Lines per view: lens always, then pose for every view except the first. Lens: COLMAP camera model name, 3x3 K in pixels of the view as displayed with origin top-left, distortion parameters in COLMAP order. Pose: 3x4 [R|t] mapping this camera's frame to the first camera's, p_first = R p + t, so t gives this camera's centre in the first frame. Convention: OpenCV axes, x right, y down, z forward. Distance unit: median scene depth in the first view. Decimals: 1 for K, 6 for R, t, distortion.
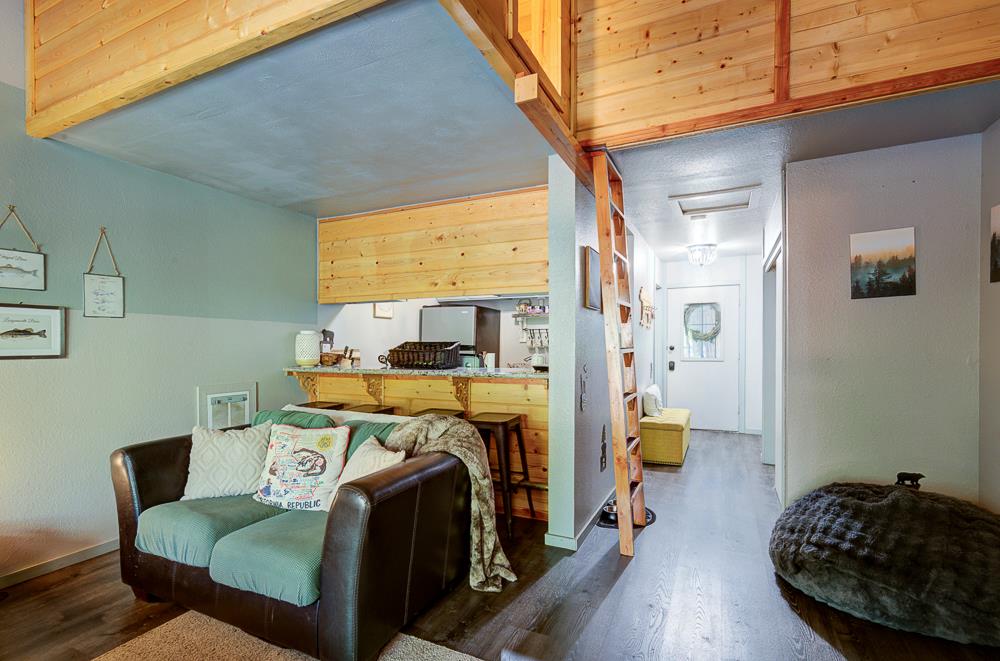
lens RADIAL K [[459.3, 0, 502.6], [0, 459.3, 335.2], [0, 0, 1]] dist [0.003338, -0.000164]
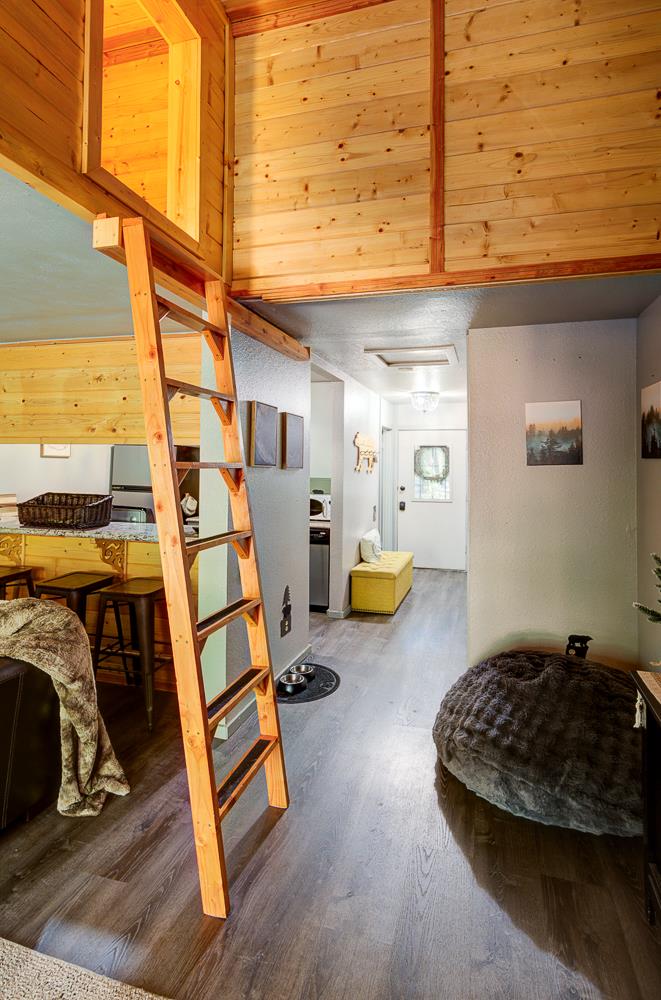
lens RADIAL K [[459.3, 0, 331.1], [0, 459.3, 441.2], [0, 0, 1]] dist [0.003338, -0.000164]
pose [[0.987333, 0.049690, 0.150678, 0.242766], [-0.042839, 0.997910, -0.048380, -0.090150], [-0.152767, 0.041312, 0.987398, 0.081739]]
